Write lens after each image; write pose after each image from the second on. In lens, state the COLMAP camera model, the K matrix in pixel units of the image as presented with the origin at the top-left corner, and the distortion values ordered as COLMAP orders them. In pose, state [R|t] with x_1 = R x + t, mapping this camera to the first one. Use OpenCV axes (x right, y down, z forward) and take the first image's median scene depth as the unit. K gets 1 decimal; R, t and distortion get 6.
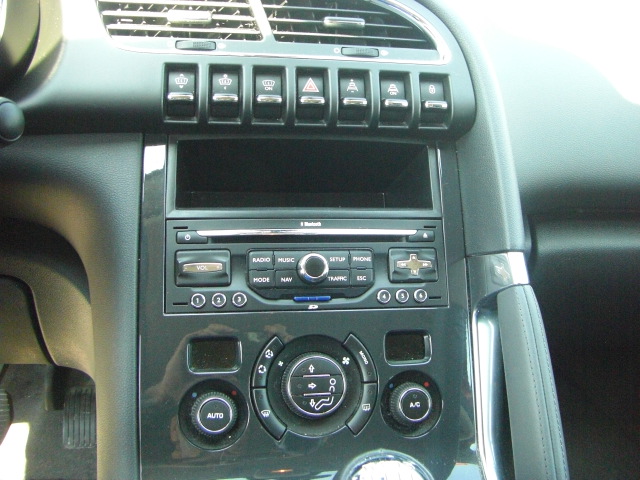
lens RADIAL K [[707.9, 0, 316.6], [0, 707.9, 216.6], [0, 0, 1]] dist [-0.139139, 0.000000]
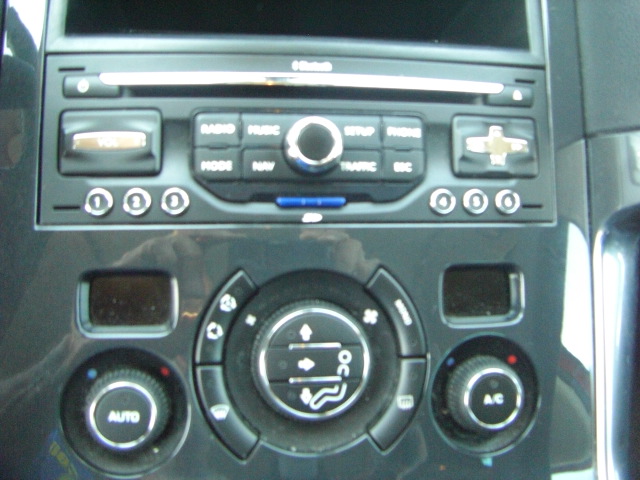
lens RADIAL K [[707.9, 0, 324.7], [0, 707.9, 204.2], [0, 0, 1]] dist [-0.139139, 0.000000]
pose [[0.999485, 0.020314, -0.024855, 0.018113], [-0.017483, 0.993864, 0.109215, 0.058520], [0.026921, -0.108724, 0.993707, 0.465979]]
